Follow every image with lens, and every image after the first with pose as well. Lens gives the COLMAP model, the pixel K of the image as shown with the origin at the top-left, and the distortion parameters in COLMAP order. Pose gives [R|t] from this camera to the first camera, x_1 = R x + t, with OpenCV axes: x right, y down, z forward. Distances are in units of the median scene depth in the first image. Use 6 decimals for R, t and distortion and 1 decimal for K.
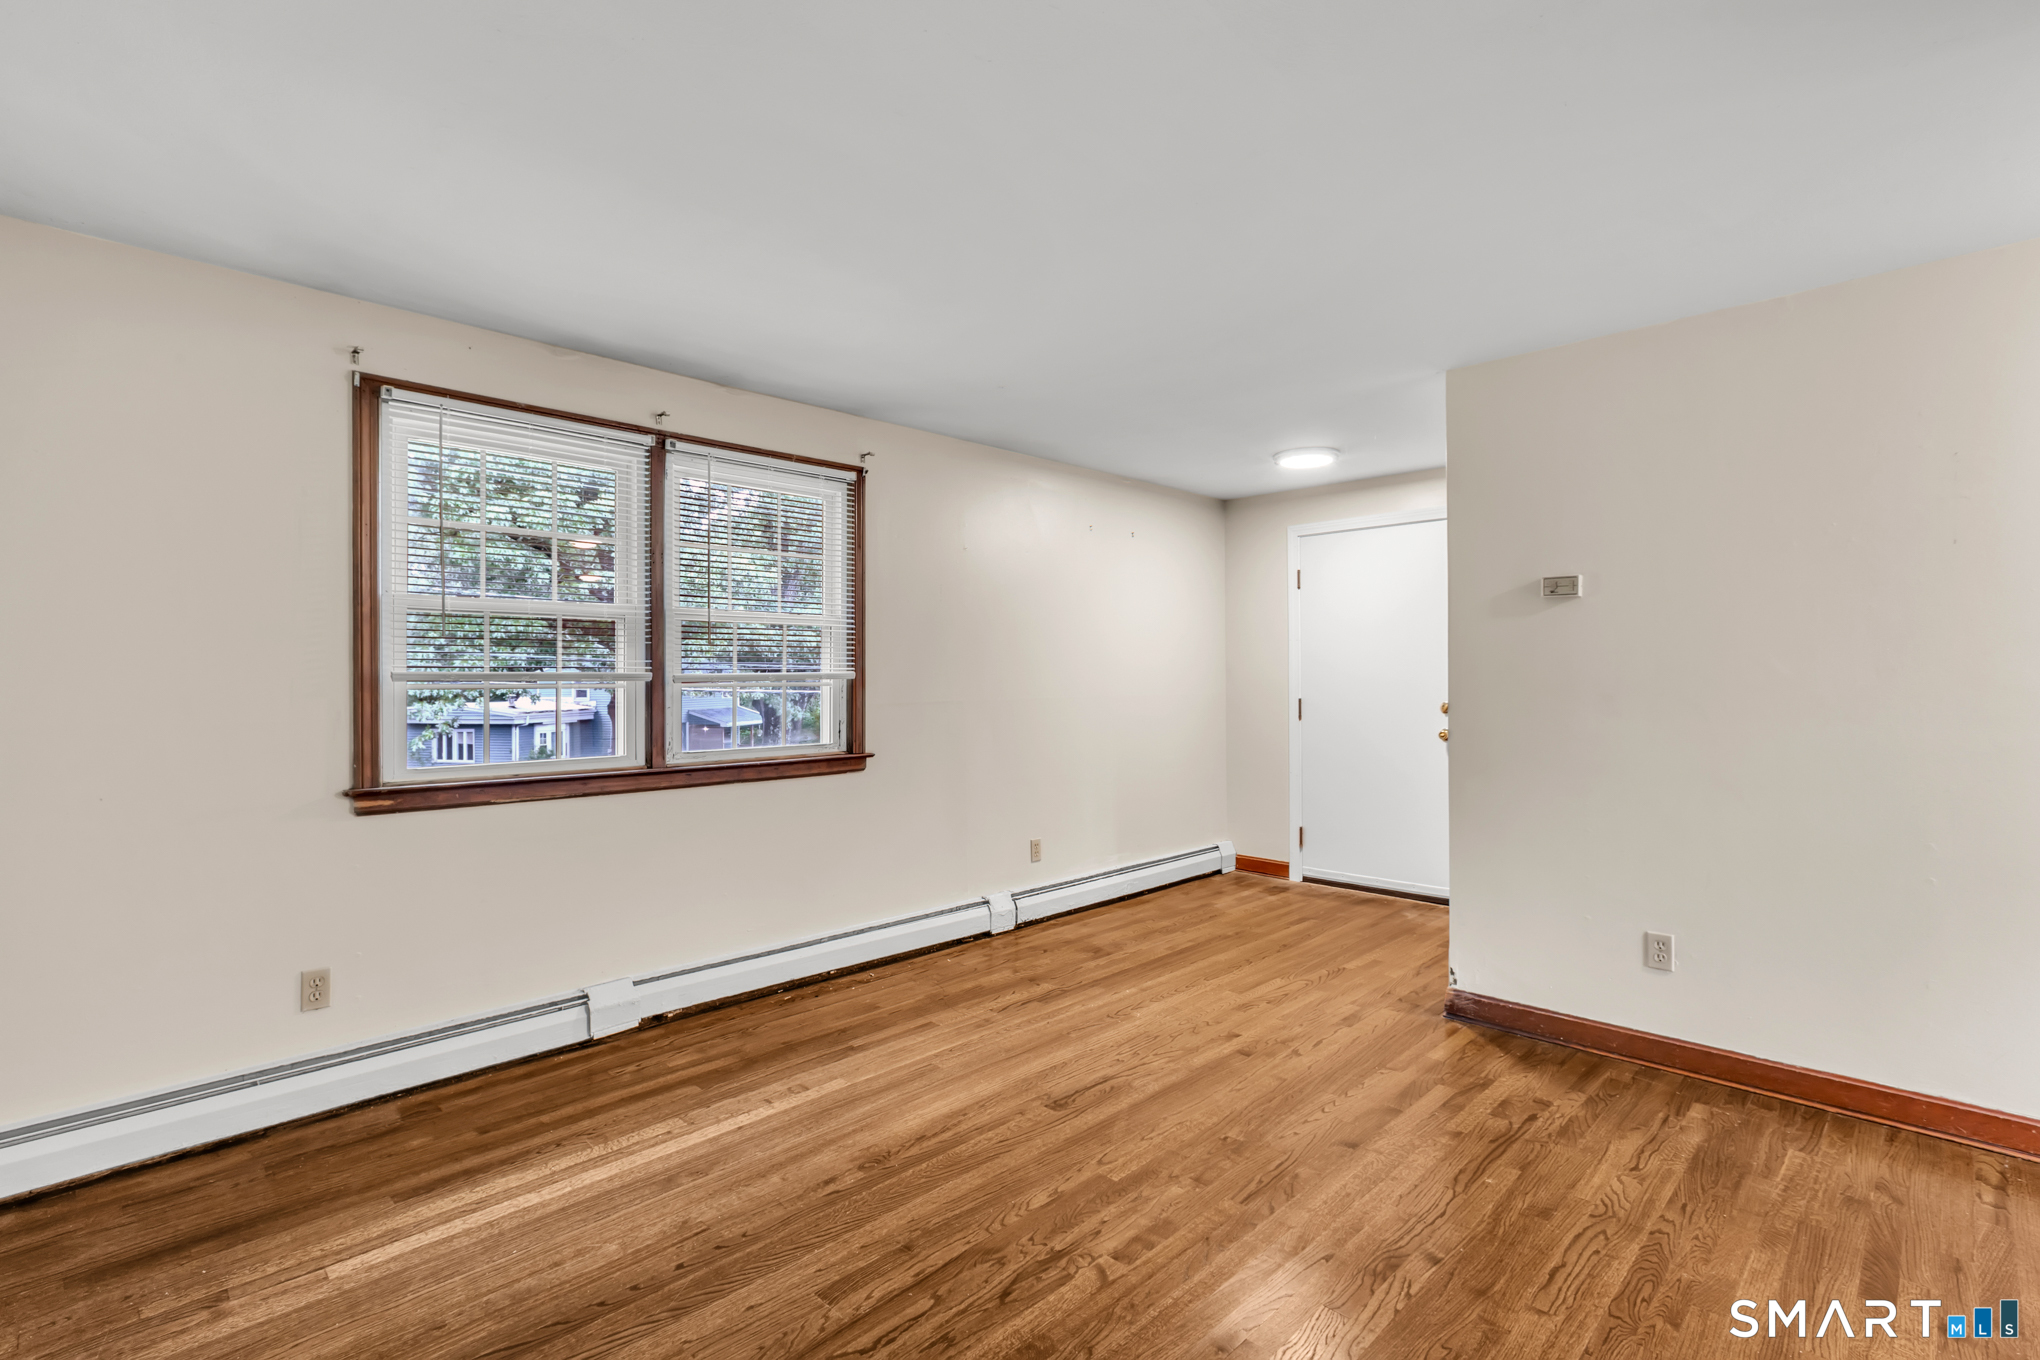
lens RADIAL K [[936.5, 0, 1022.6], [0, 936.5, 685.8], [0, 0, 1]] dist [-0.000856, -0.001043]
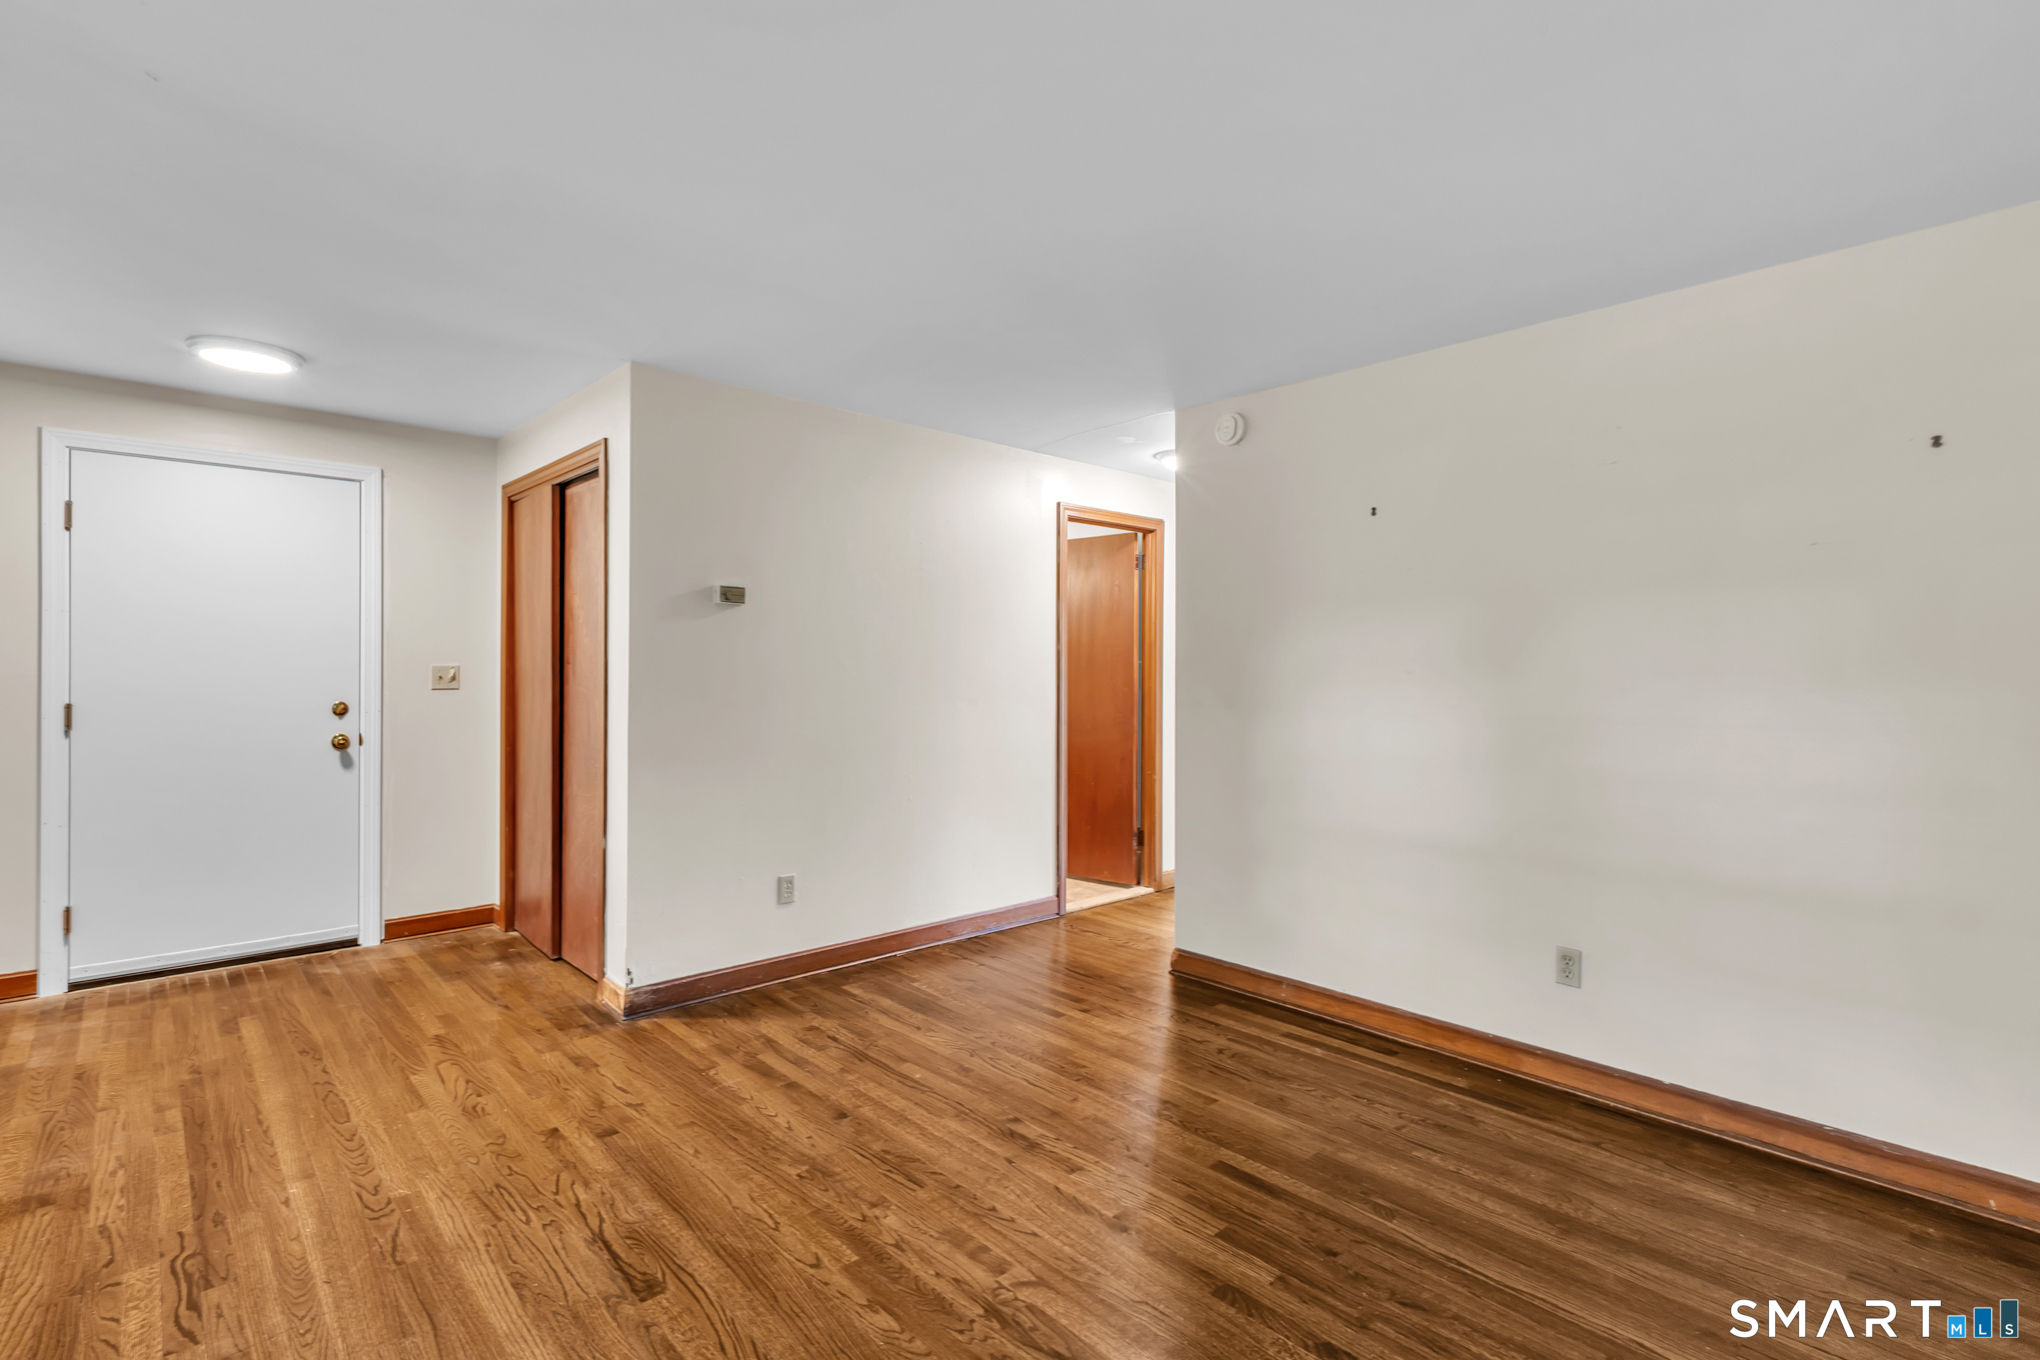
lens RADIAL K [[943.7, 0, 1014.6], [0, 943.7, 670.8], [0, 0, 1]] dist [0.003583, -0.002888]
pose [[0.045627, 0.004604, 0.998948, -0.612879], [0.002382, 0.999986, -0.004718, -0.006615], [-0.998956, 0.002594, 0.045616, 0.652066]]
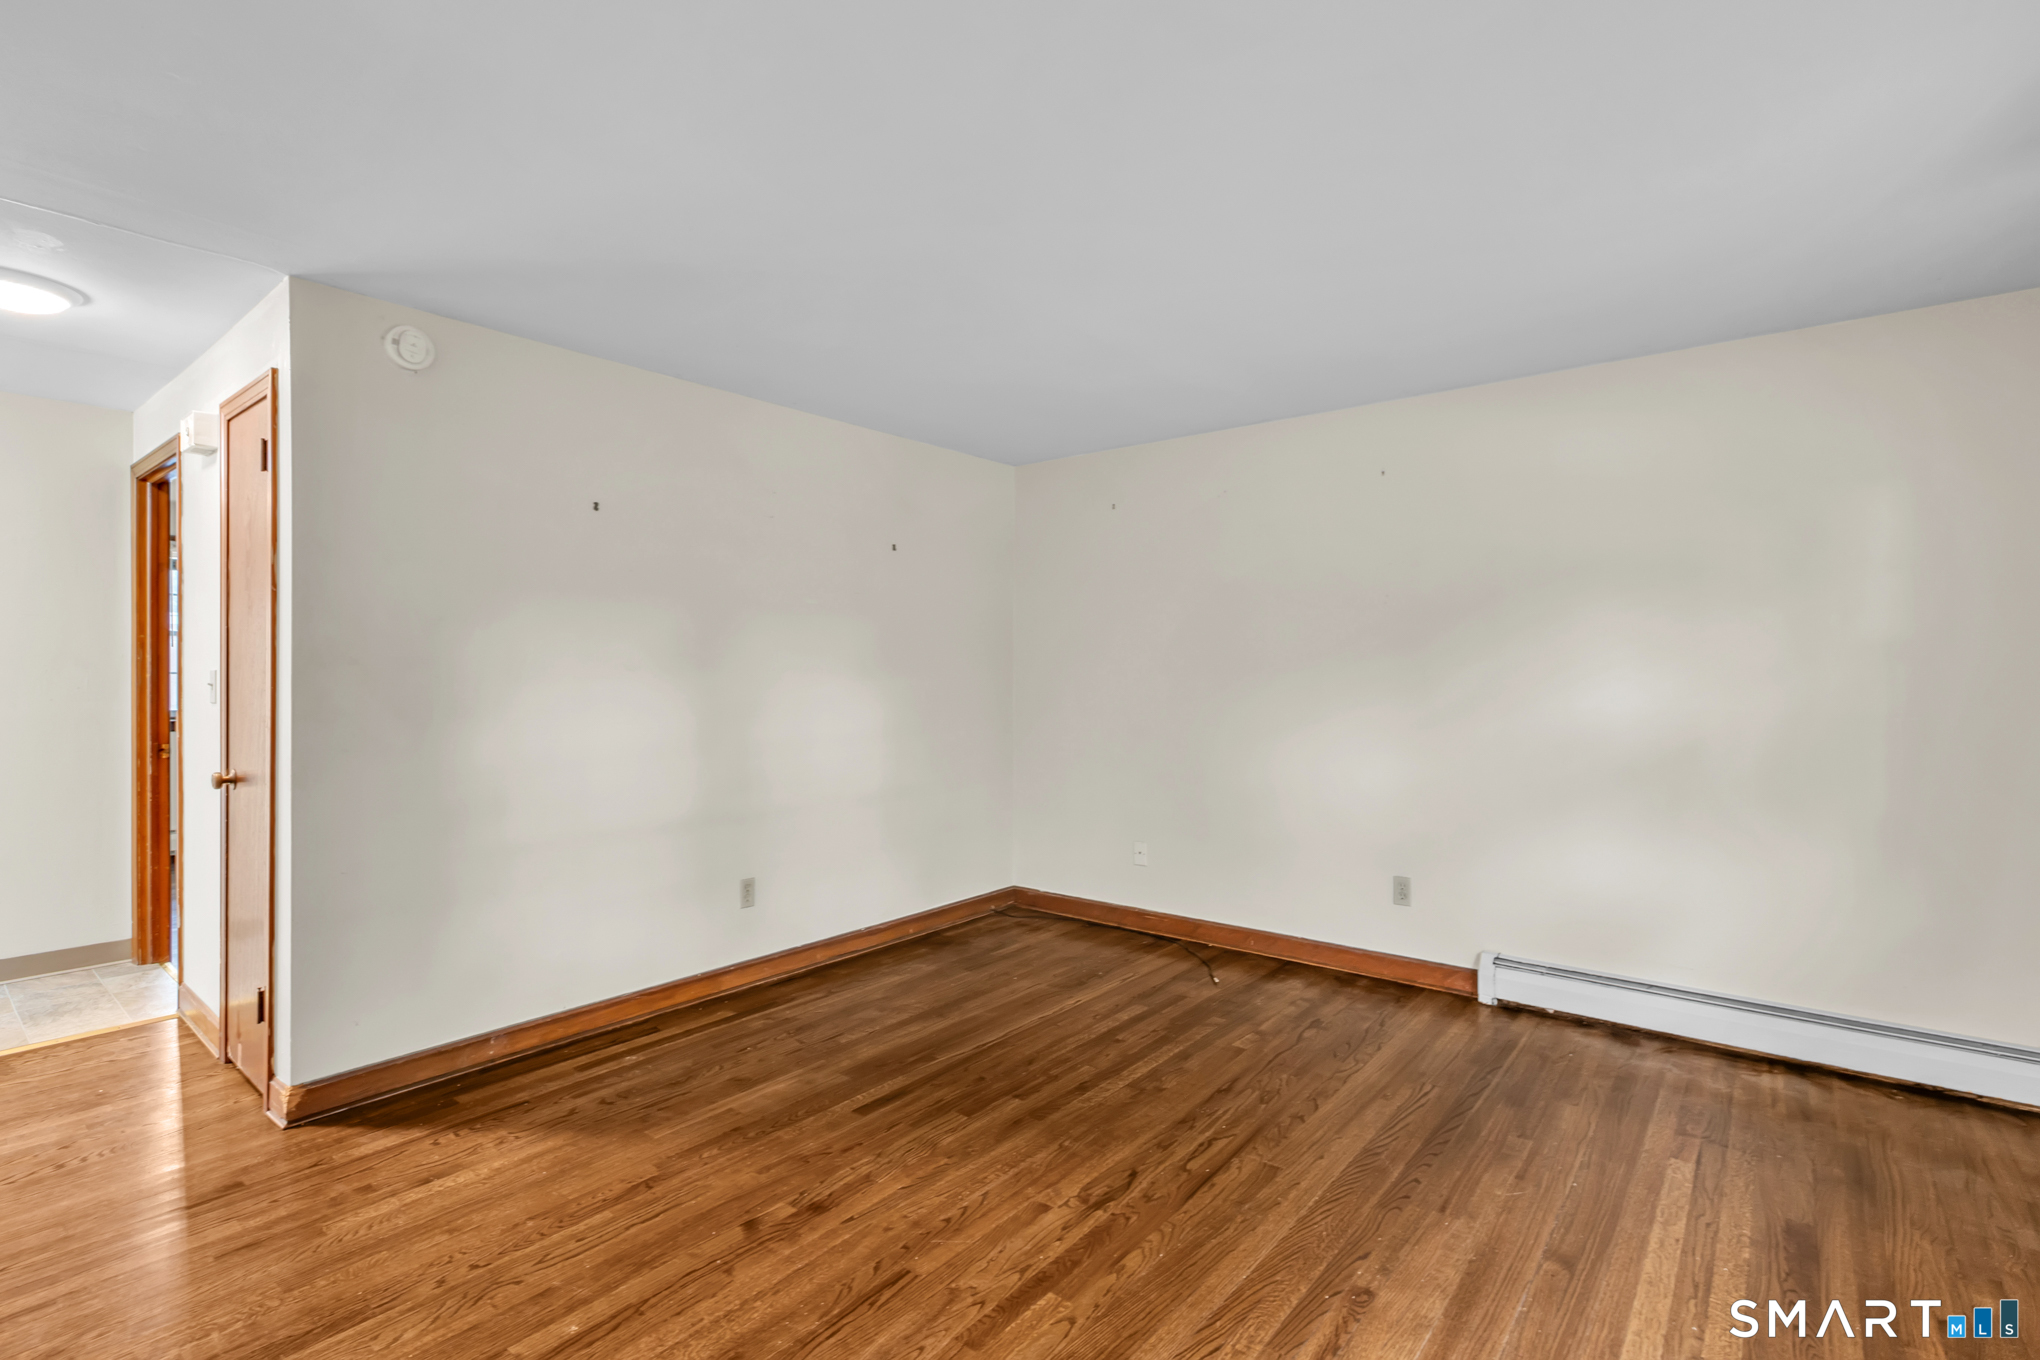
lens RADIAL K [[943.7, 0, 1016.6], [0, 943.7, 677.0], [0, 0, 1]] dist [0.003583, -0.002888]
pose [[-0.995343, 0.001392, -0.096382, 0.165833], [-0.000107, 0.999879, 0.015538, -0.017503], [0.096392, 0.015476, -0.995223, 1.447681]]
